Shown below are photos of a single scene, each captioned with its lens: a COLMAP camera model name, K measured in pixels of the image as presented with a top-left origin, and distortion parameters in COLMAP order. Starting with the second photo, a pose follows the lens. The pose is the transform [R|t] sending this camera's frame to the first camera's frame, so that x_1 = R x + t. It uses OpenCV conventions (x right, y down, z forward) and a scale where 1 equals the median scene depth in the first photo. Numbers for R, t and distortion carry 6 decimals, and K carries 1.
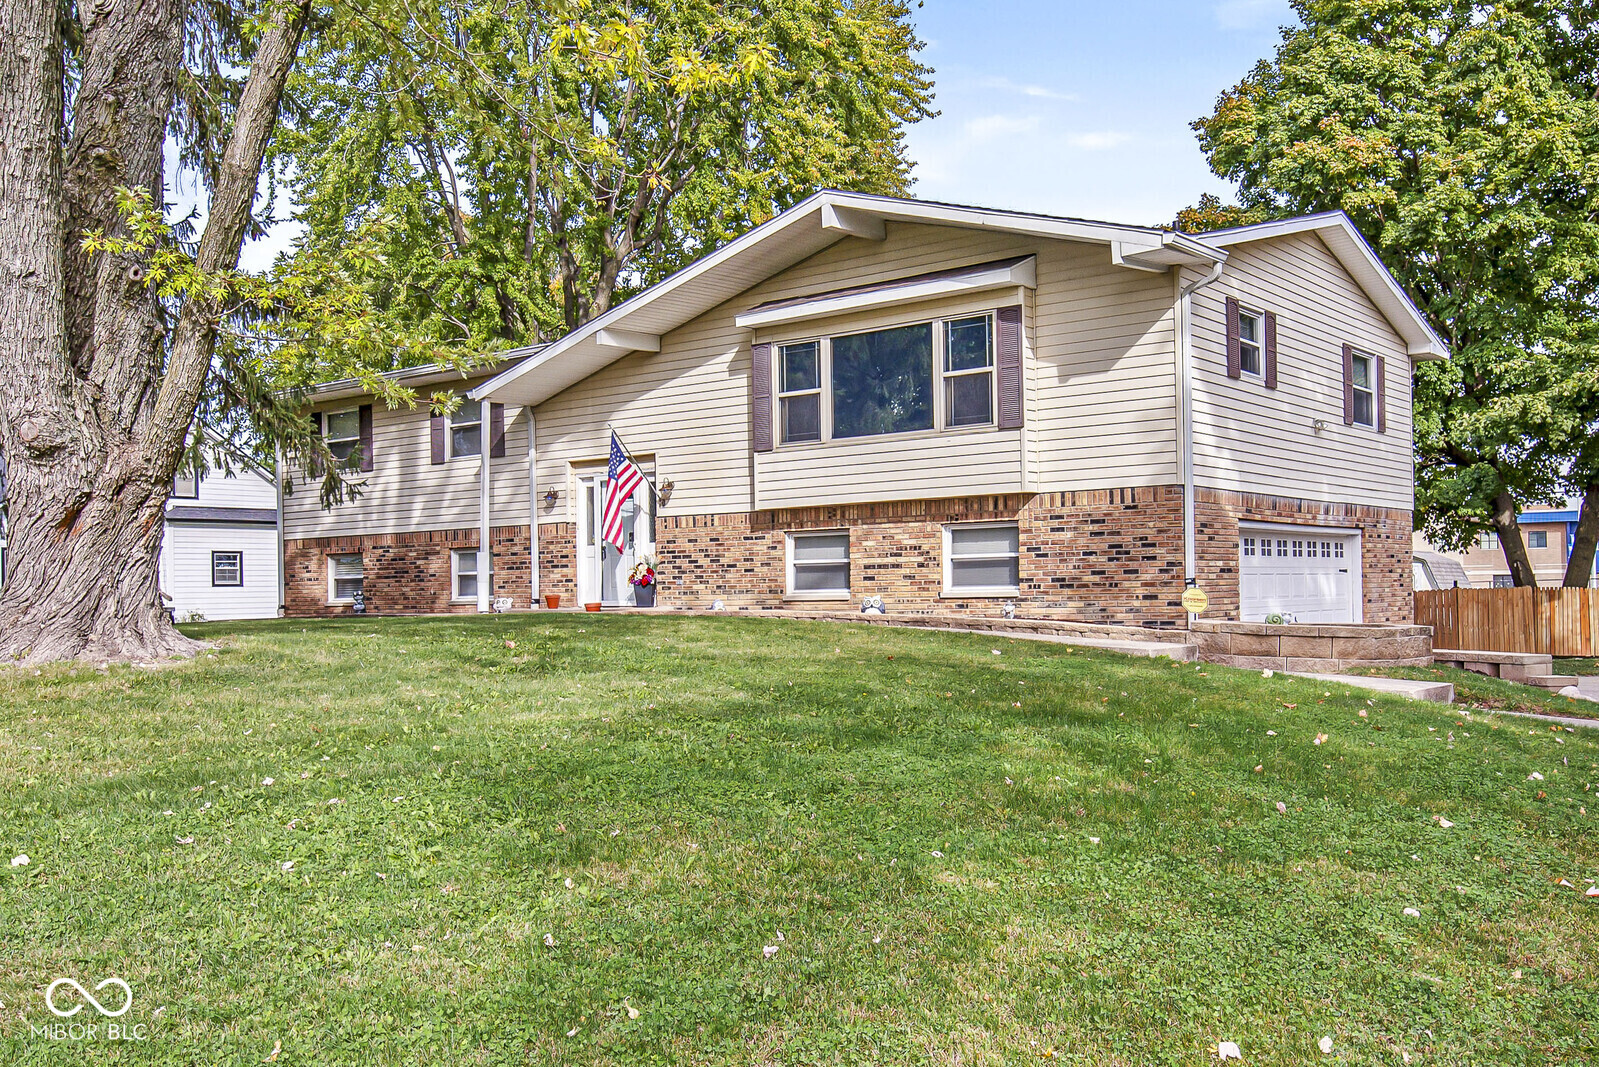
lens RADIAL K [[1481.3, 0, 800.2], [0, 1481.3, 589.1], [0, 0, 1]] dist [-0.011721, -0.006446]
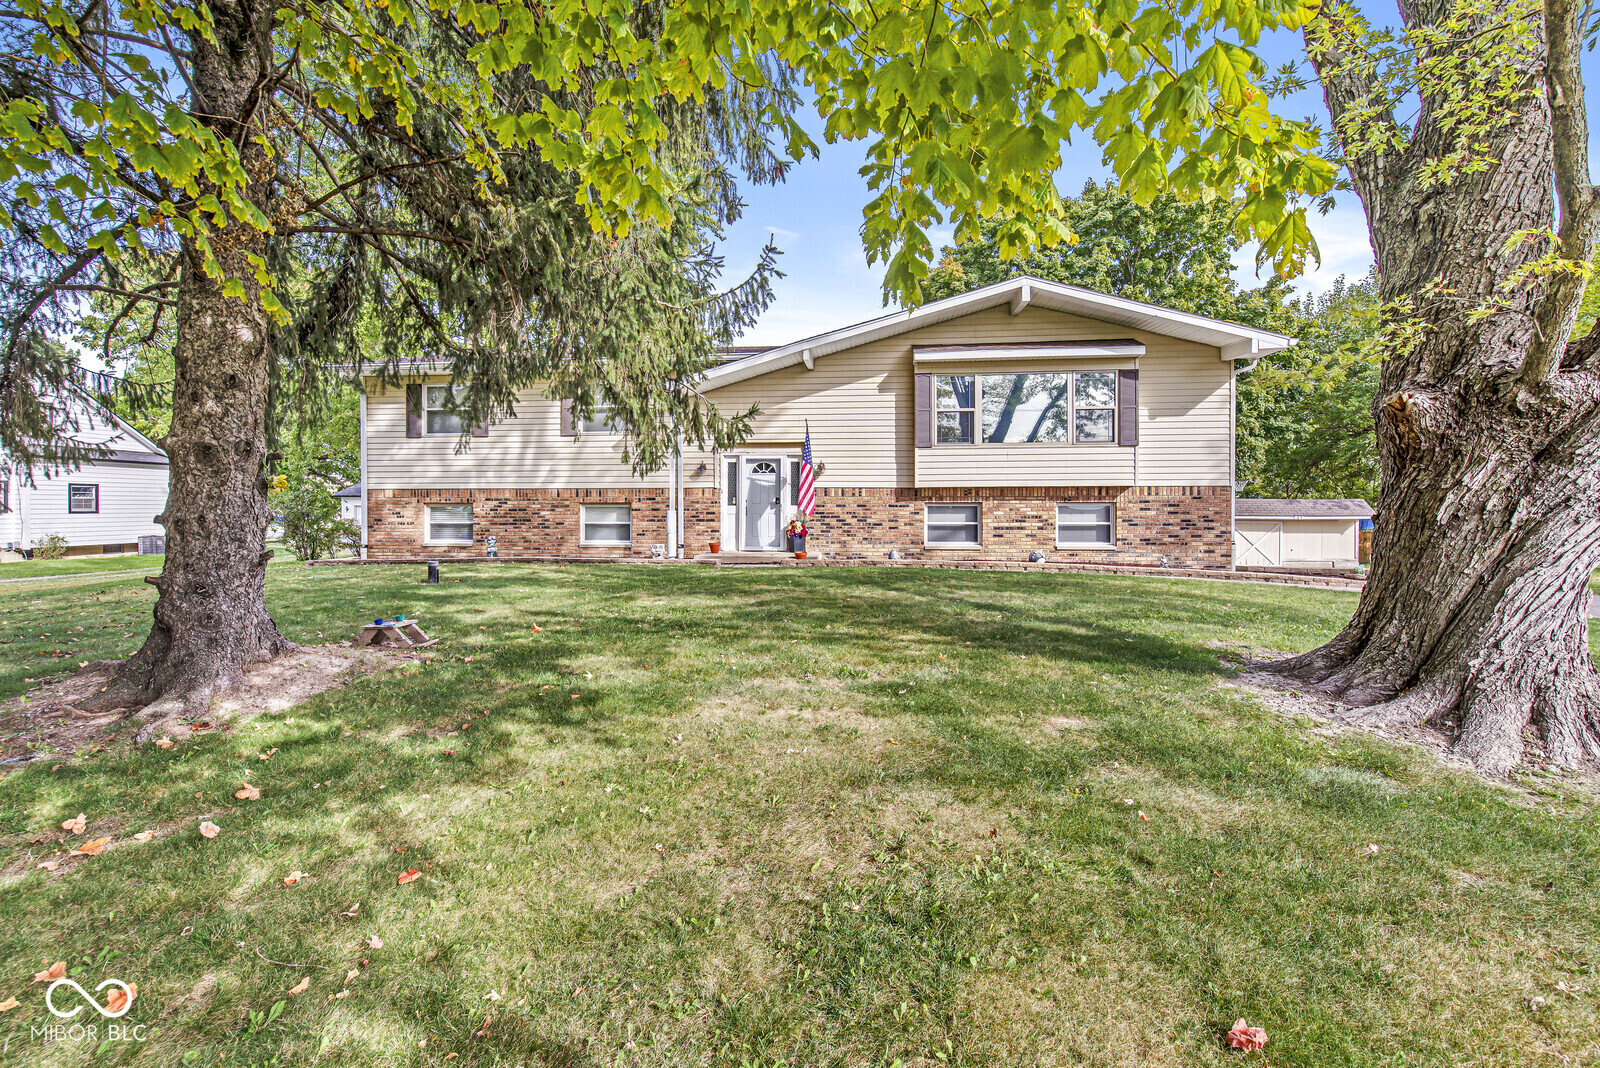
lens RADIAL K [[739.7, 0, 800.0], [0, 739.7, 534.0], [0, 0, 1]] dist [0.000681, -0.000308]
pose [[0.849288, -0.003757, 0.527917, -0.519607], [-0.014162, 0.999453, 0.029896, -0.028440], [-0.527740, -0.032867, 0.848770, 0.448017]]
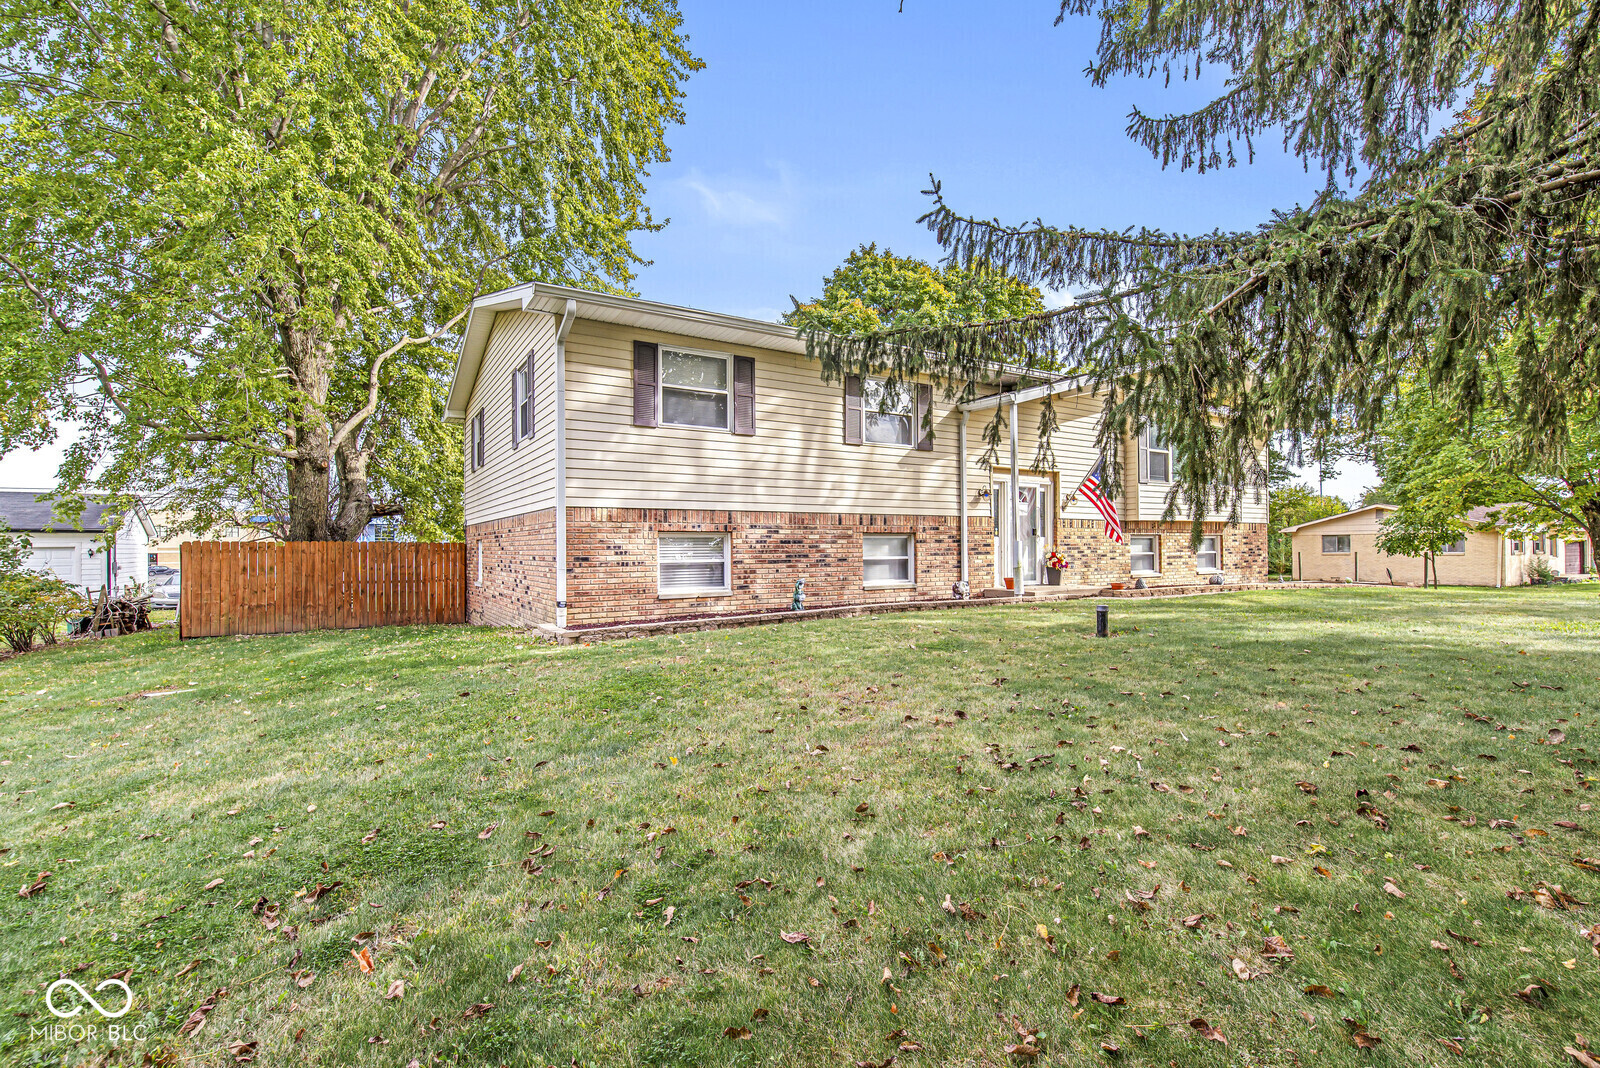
lens RADIAL K [[739.7, 0, 800.0], [0, 739.7, 534.0], [0, 0, 1]] dist [0.000681, -0.000308]
pose [[0.315323, 0.026916, 0.948603, -0.902063], [-0.004592, 0.999629, -0.026837, -0.016686], [-0.948973, 0.004107, 0.315330, 1.112656]]
